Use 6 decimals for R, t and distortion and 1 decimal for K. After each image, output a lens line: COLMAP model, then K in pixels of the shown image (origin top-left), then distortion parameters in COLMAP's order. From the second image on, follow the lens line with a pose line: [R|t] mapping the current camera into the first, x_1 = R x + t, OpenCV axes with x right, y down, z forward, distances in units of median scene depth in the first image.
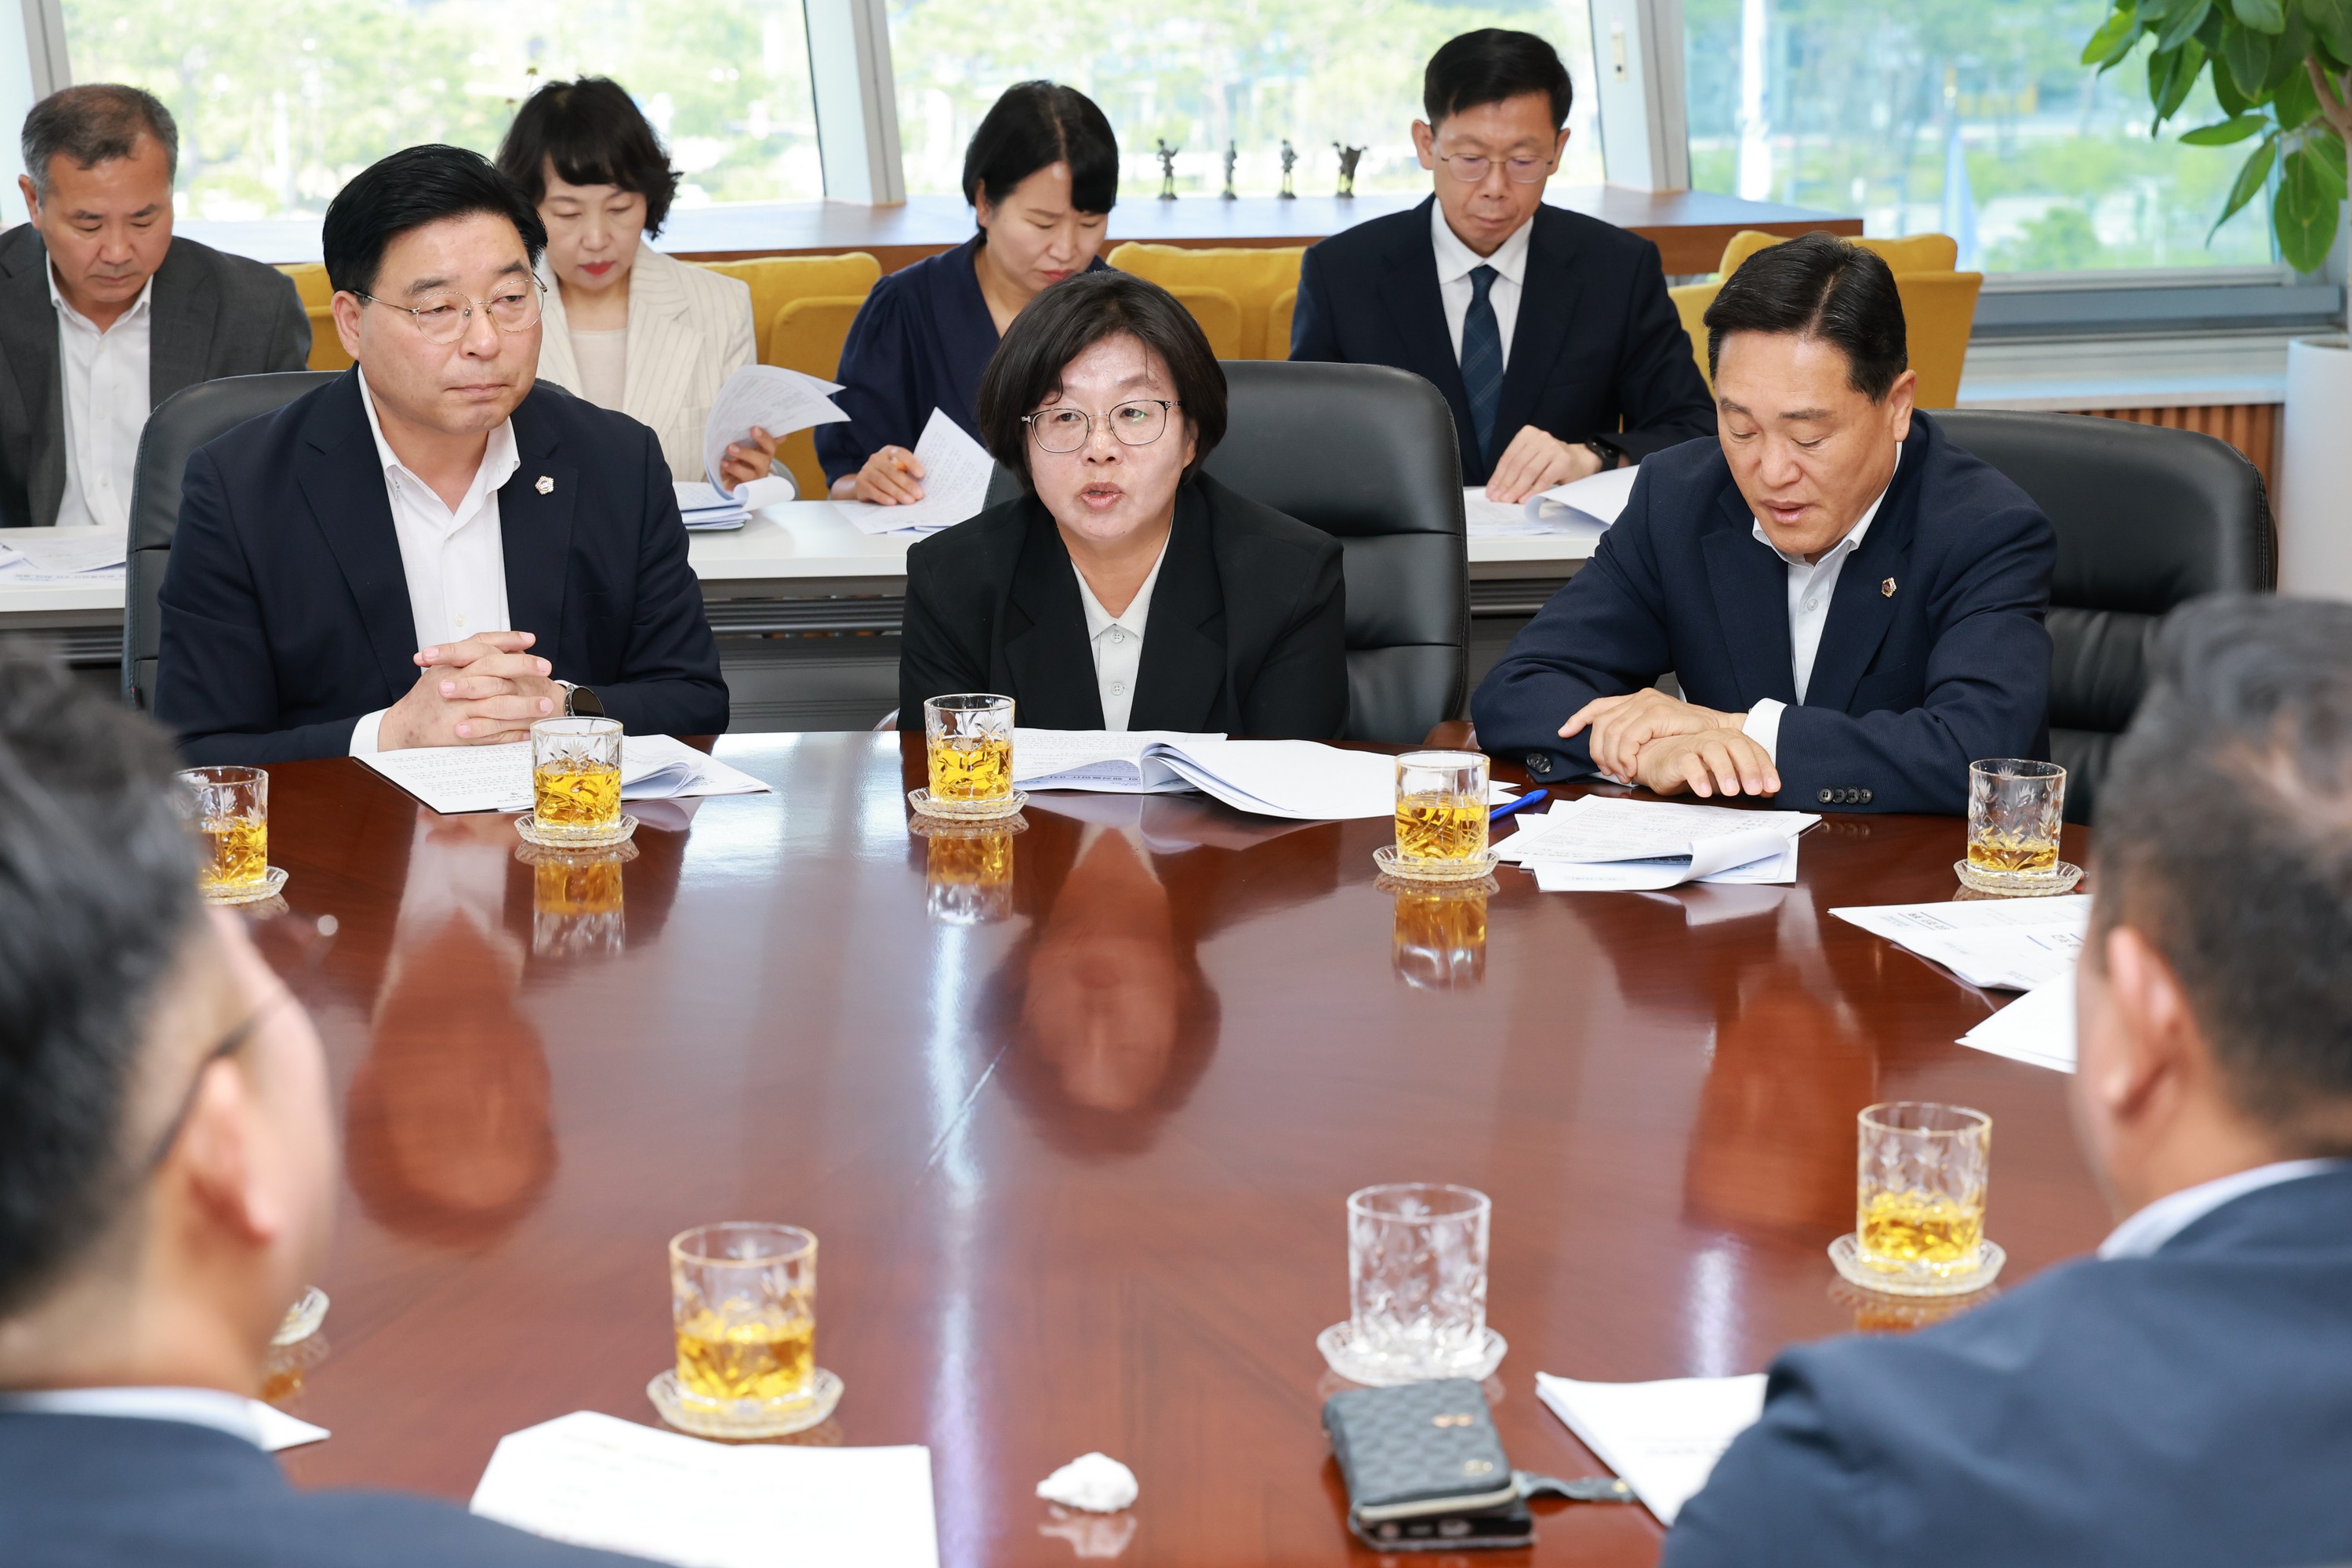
lens RADIAL K [[5326.0, 0, 1165.0], [0, 5326.0, 799.7], [0, 0, 1]] dist [0.212552, 0.000000]
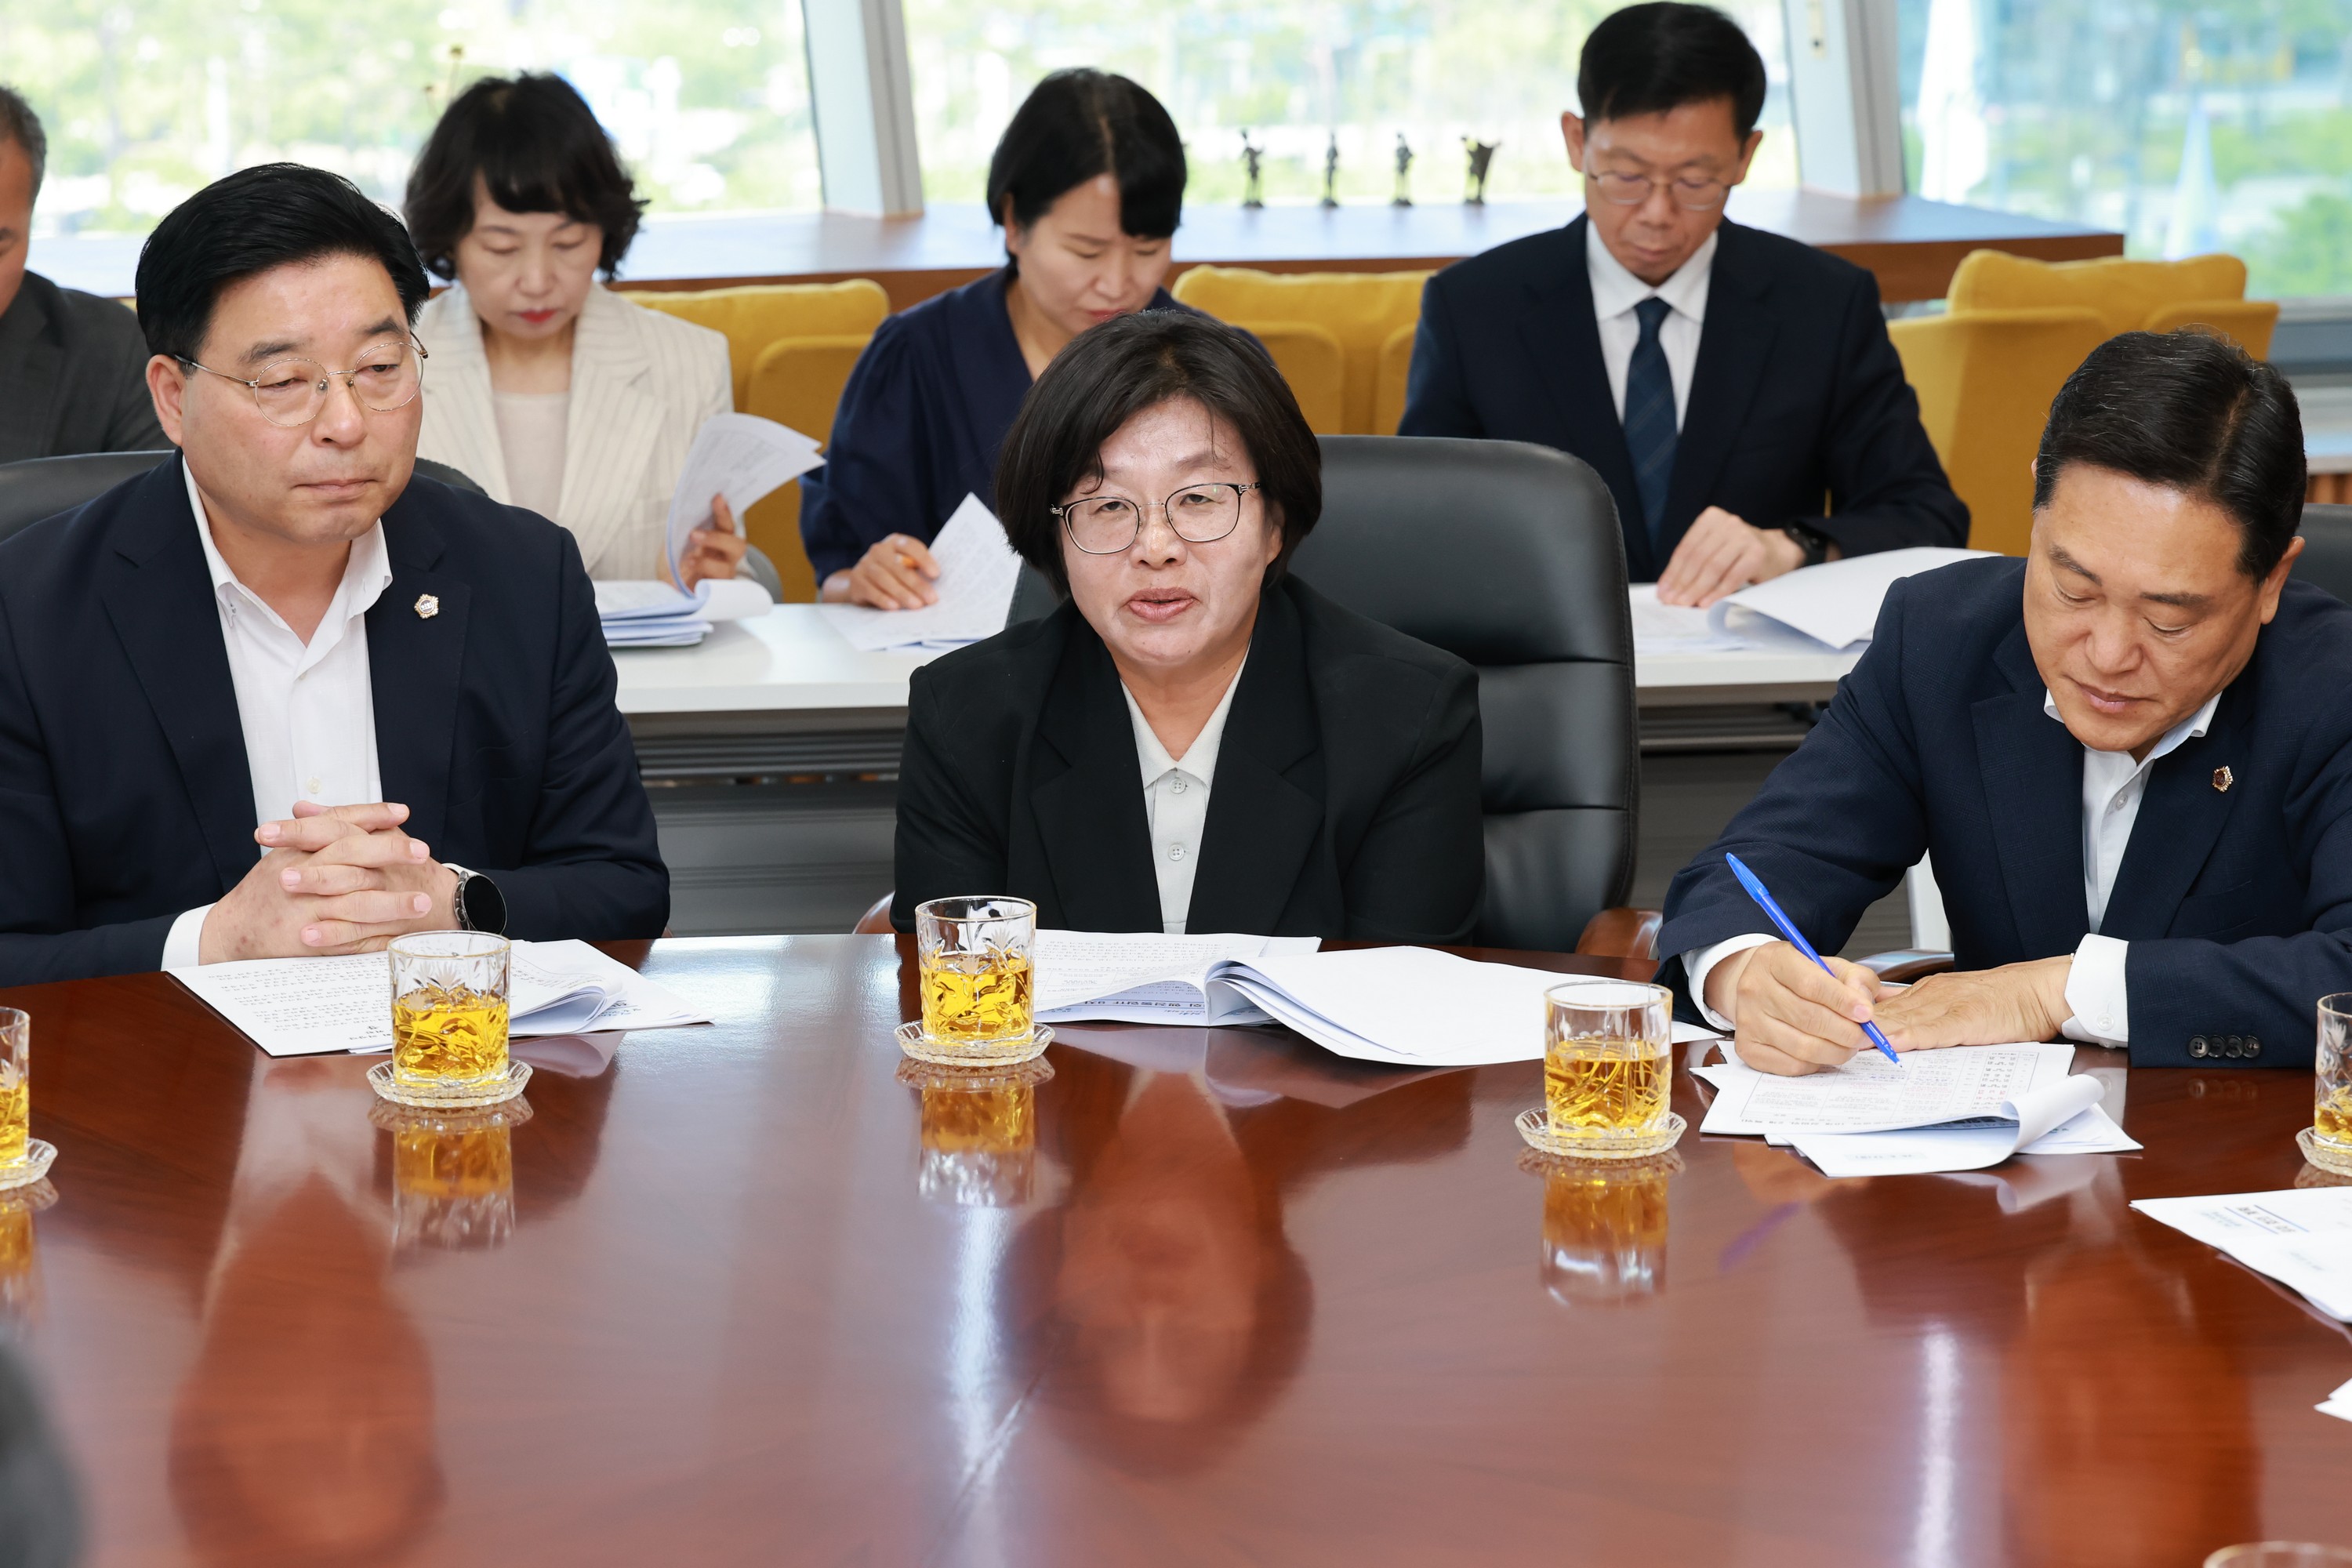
lens RADIAL K [[6092.4, 0, 1184.4], [0, 6092.4, 776.7], [0, 0, 1]] dist [0.113441, 0.000000]
pose [[0.999909, 0.000923, -0.013494, 0.003681], [-0.001082, 0.999930, -0.011793, -0.023491], [0.013482, 0.011806, 0.999839, 0.125444]]
